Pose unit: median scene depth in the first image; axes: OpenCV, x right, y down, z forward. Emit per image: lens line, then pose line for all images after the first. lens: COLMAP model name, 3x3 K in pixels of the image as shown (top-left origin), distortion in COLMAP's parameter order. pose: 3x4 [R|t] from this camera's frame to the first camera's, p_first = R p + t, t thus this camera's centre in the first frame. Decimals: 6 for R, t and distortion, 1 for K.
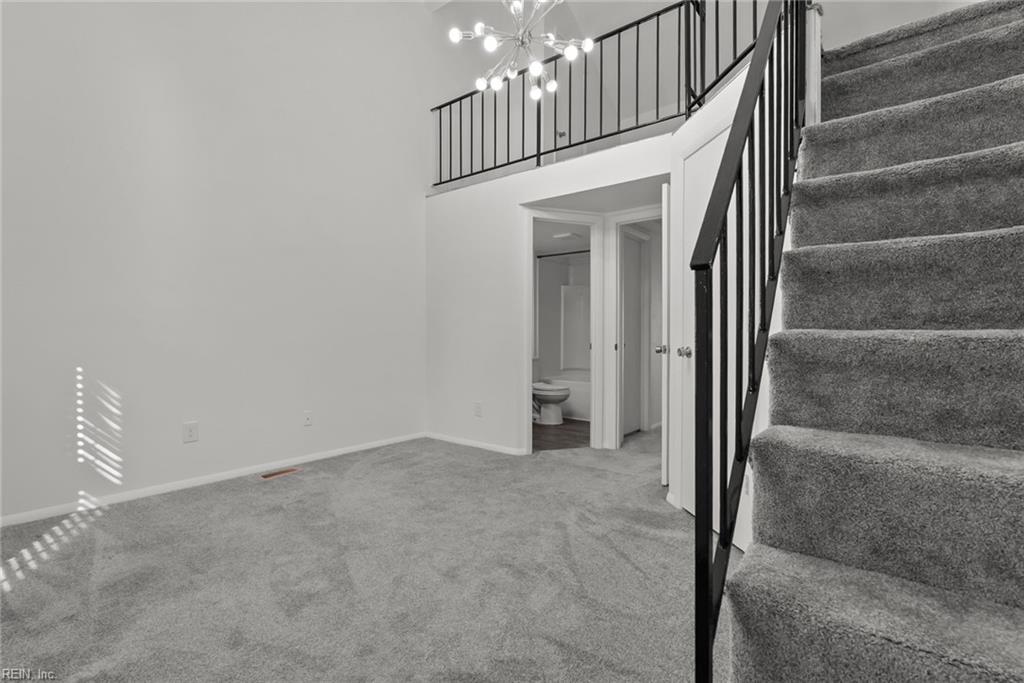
lens RADIAL K [[465.1, 0, 517.3], [0, 465.1, 333.9], [0, 0, 1]] dist [-0.001270, -0.000103]
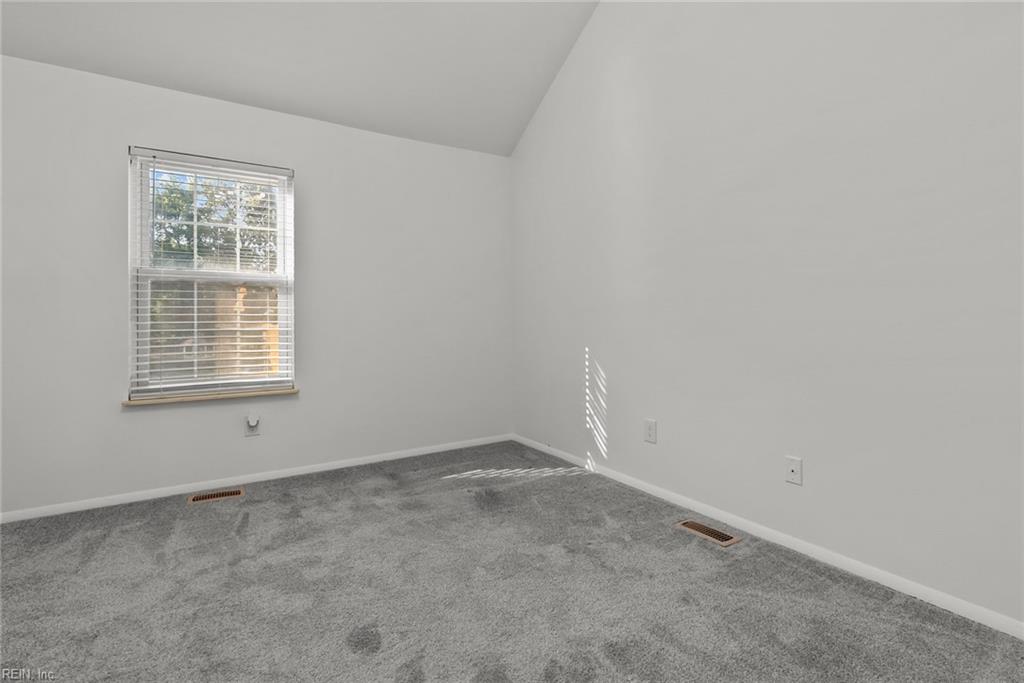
lens RADIAL K [[475.8, 0, 512.9], [0, 475.8, 315.0], [0, 0, 1]] dist [0.000560, 0.000005]
pose [[-0.349812, -0.012209, -0.936740, 0.256903], [0.020516, 0.999575, -0.020689, 0.009360], [0.936595, -0.026455, -0.349413, 1.198066]]
